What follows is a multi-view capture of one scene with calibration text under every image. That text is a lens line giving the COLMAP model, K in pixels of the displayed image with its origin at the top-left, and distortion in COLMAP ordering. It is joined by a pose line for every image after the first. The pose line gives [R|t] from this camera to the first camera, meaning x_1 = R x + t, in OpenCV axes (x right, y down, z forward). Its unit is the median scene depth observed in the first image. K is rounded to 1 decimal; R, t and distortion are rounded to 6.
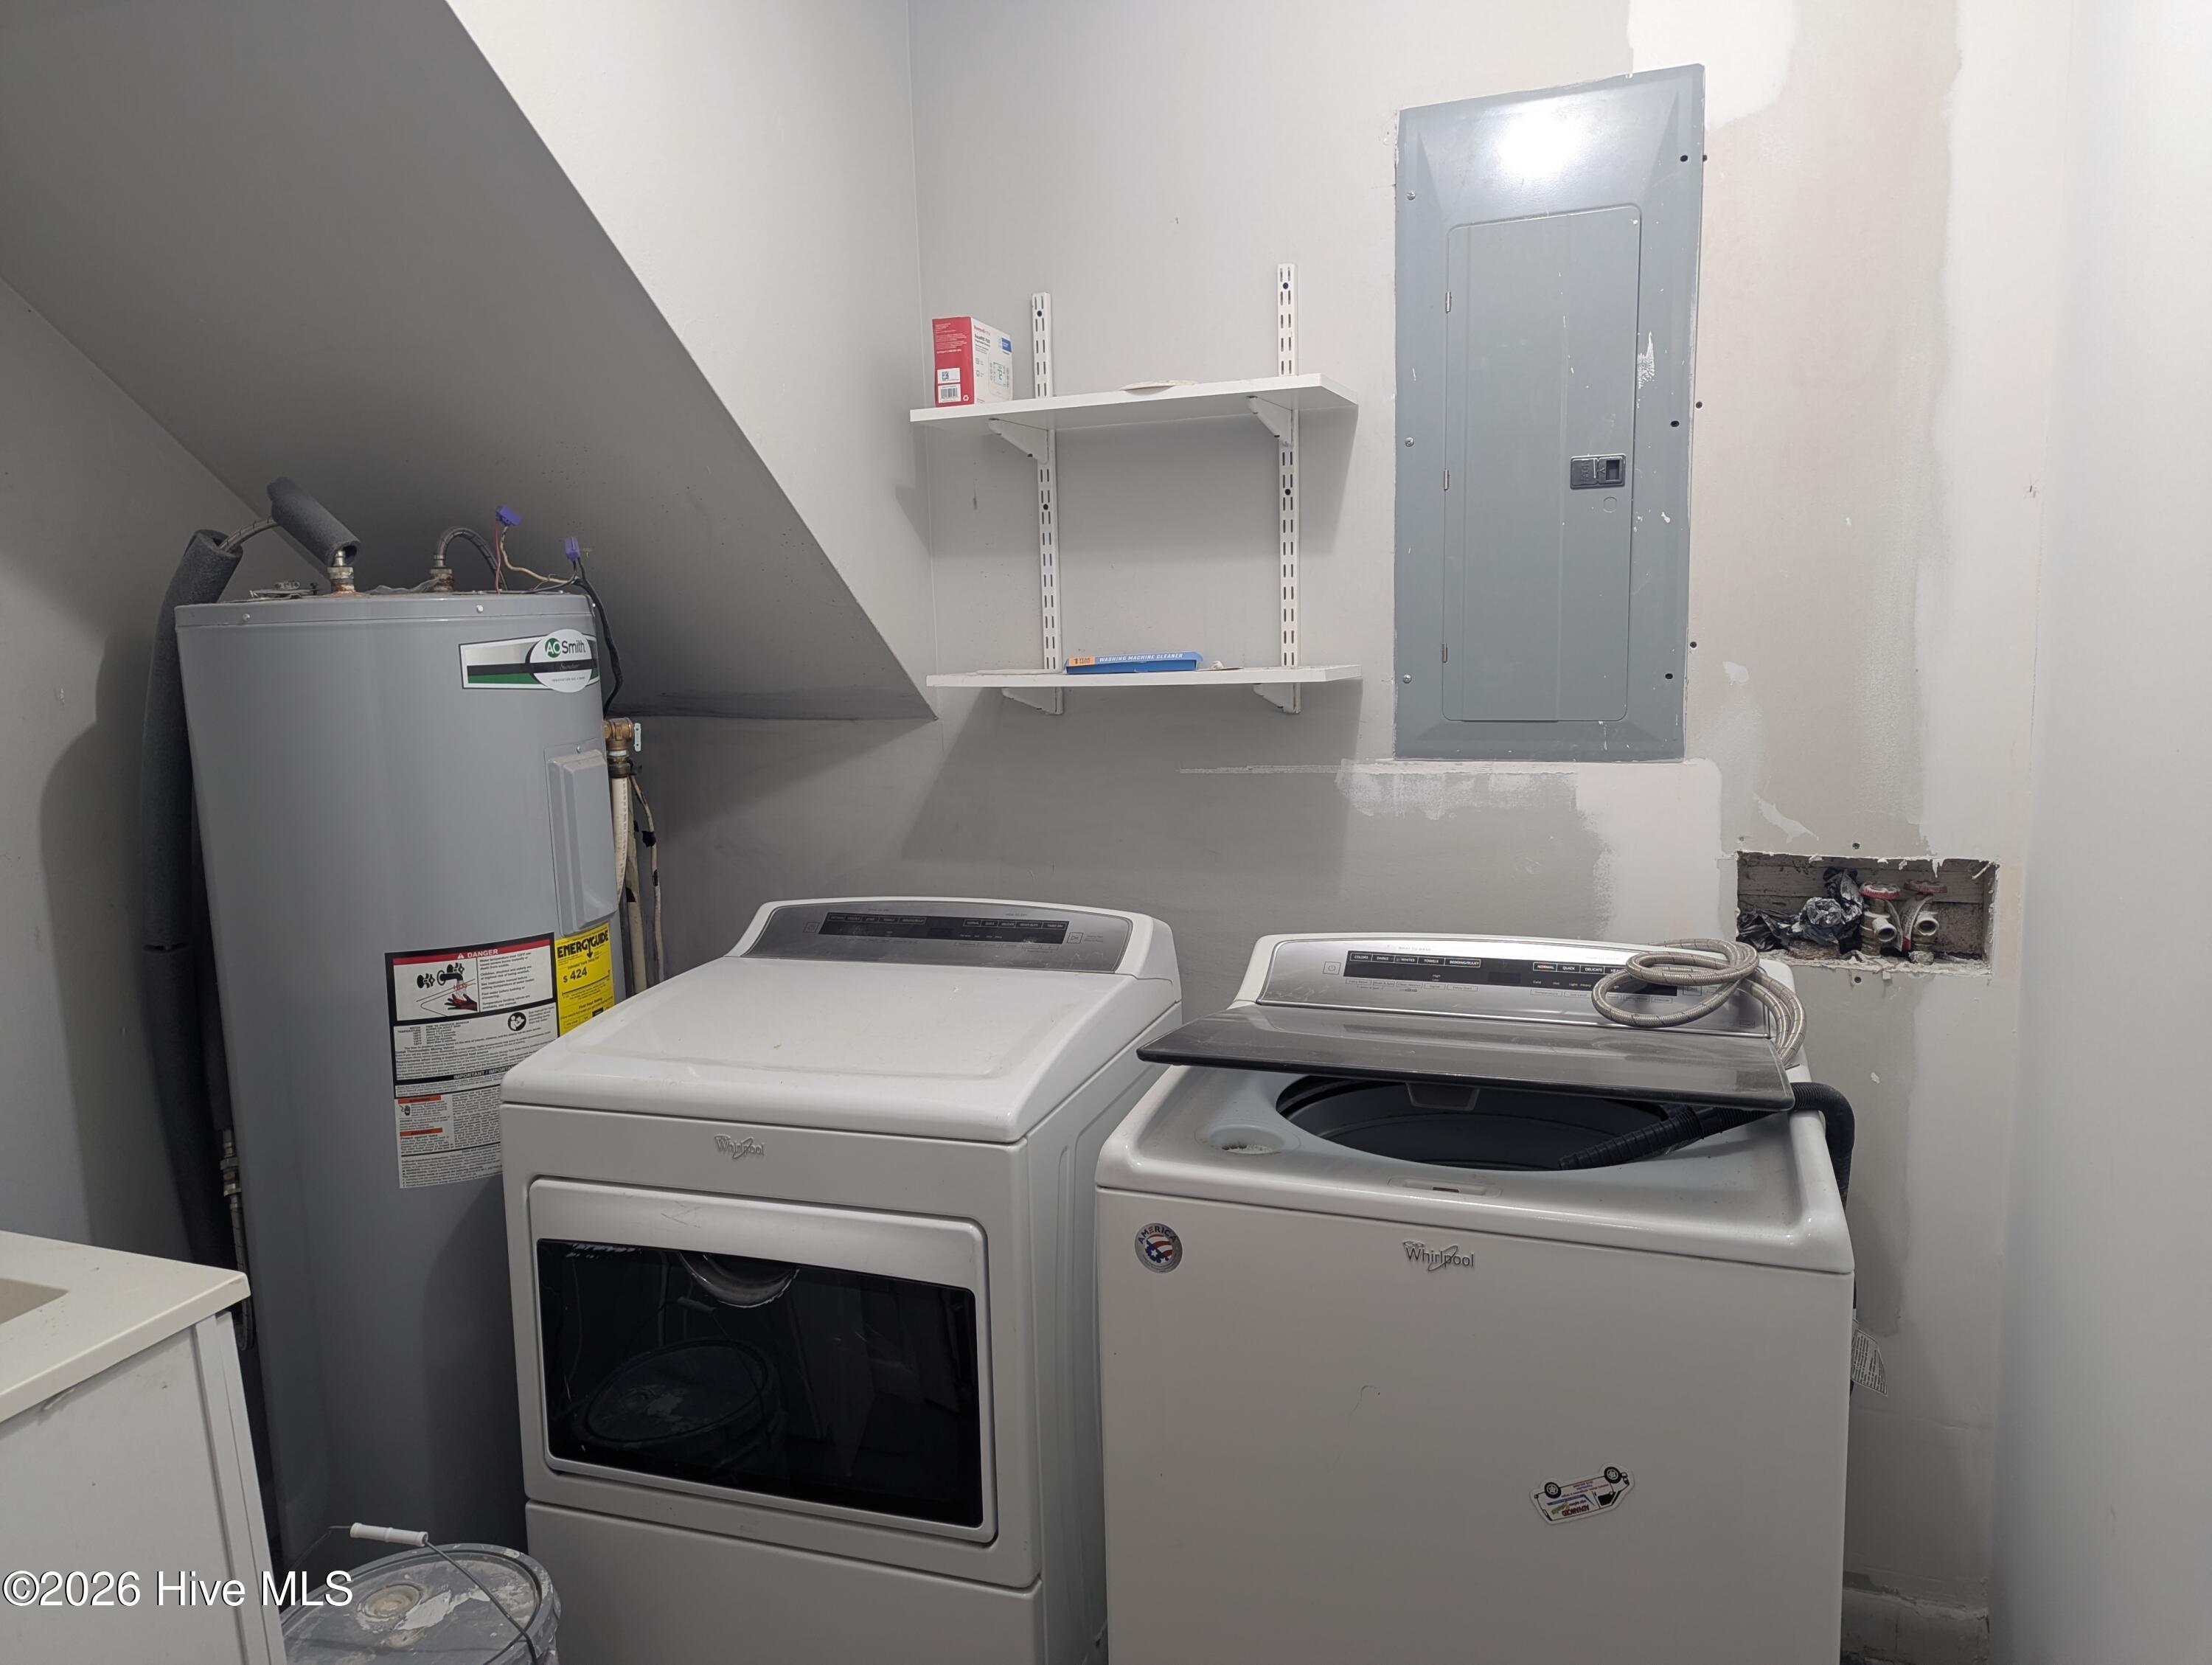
lens RADIAL K [[1548.9, 0, 1109.4], [0, 1548.9, 817.4], [0, 0, 1]] dist [0.068992, -0.065570]
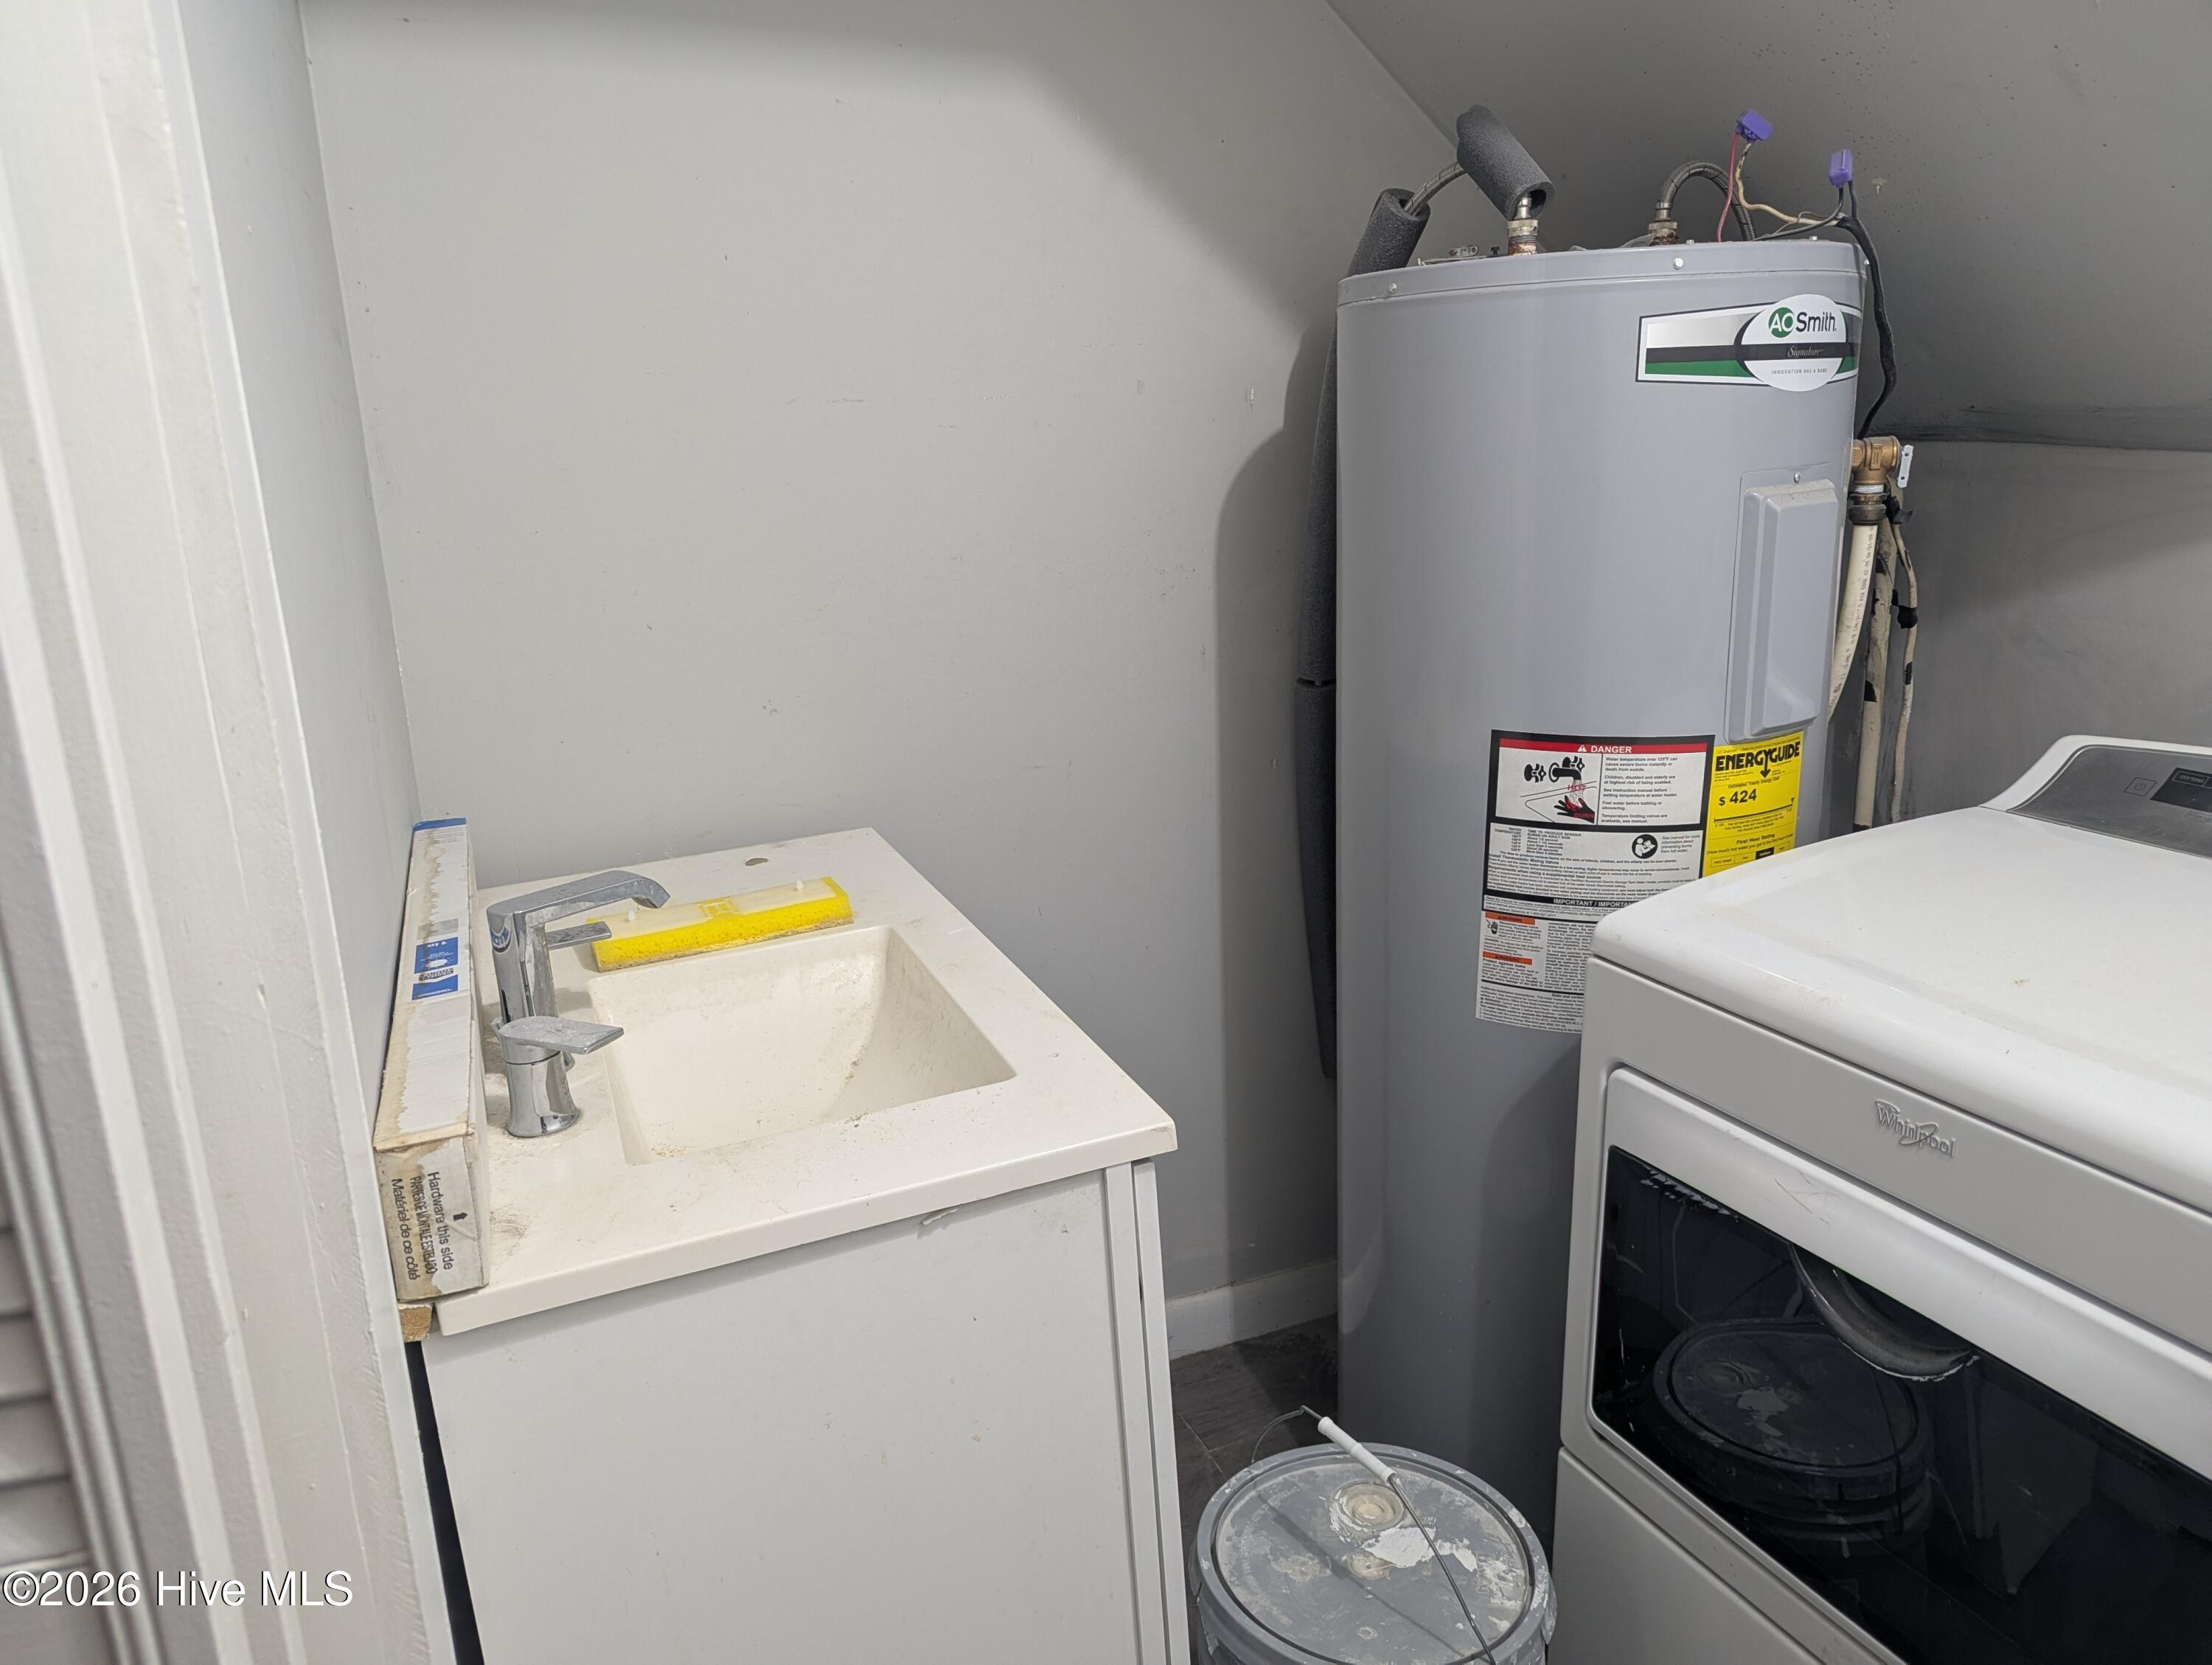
lens RADIAL K [[1548.9, 0, 1100.3], [0, 1548.9, 815.3], [0, 0, 1]] dist [0.068992, -0.065570]
pose [[0.691162, 0.195428, -0.695775, -0.044147], [-0.086378, 0.978181, 0.188944, -0.002226], [0.717519, -0.070492, 0.692963, 0.304905]]
